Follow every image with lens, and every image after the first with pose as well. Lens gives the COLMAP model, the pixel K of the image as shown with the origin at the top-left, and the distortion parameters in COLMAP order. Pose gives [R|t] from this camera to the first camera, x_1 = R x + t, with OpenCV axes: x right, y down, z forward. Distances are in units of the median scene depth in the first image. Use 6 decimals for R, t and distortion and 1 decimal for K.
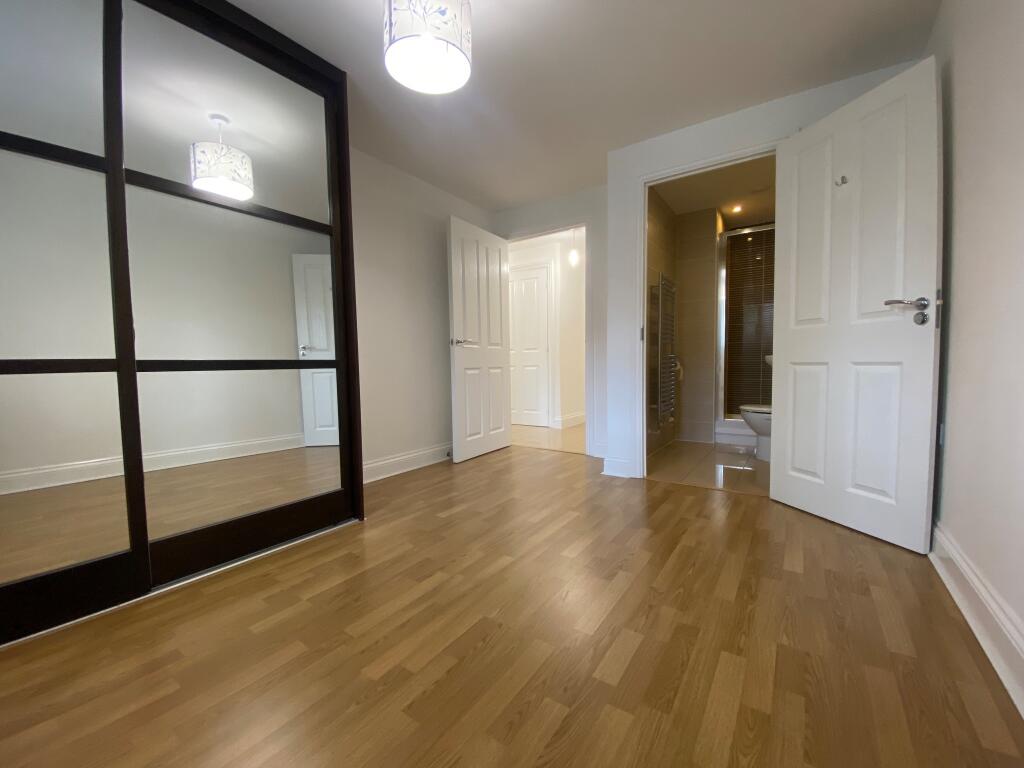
lens RADIAL K [[416.0, 0, 510.1], [0, 416.0, 382.3], [0, 0, 1]] dist [0.001624, -0.000160]
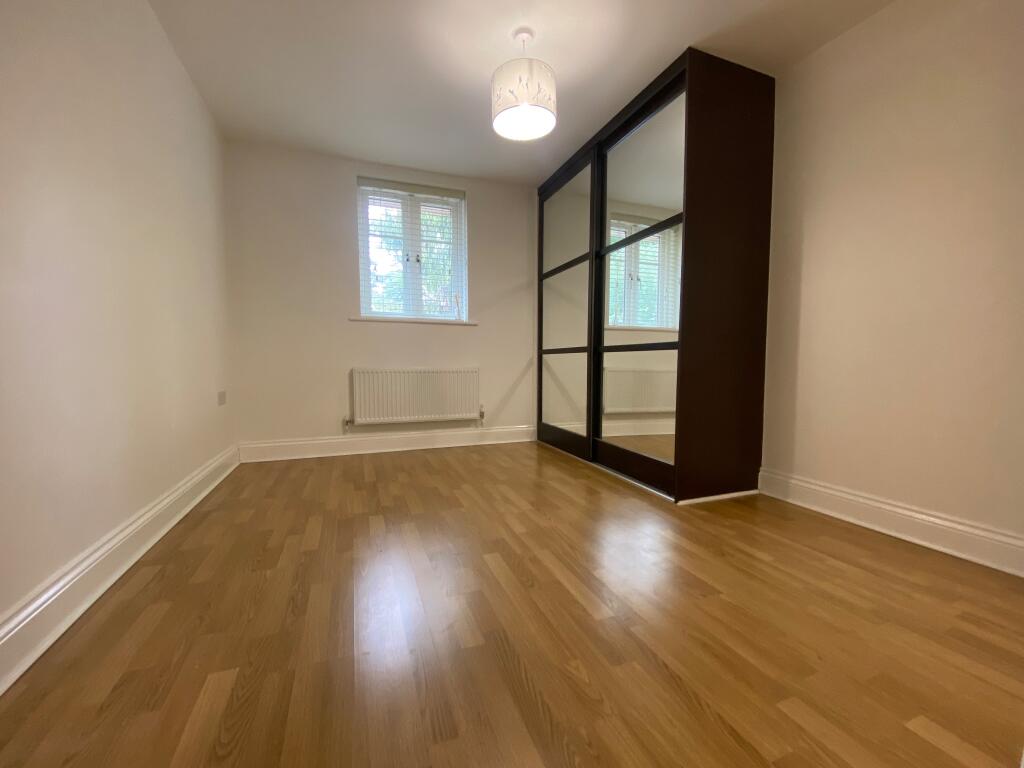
lens RADIAL K [[416.0, 0, 509.8], [0, 416.0, 380.9], [0, 0, 1]] dist [0.001624, -0.000160]
pose [[-0.567374, 0.056019, -0.821553, 0.932703], [-0.036841, 0.994958, 0.093286, -0.052403], [0.822636, 0.083194, -0.562449, 1.682657]]
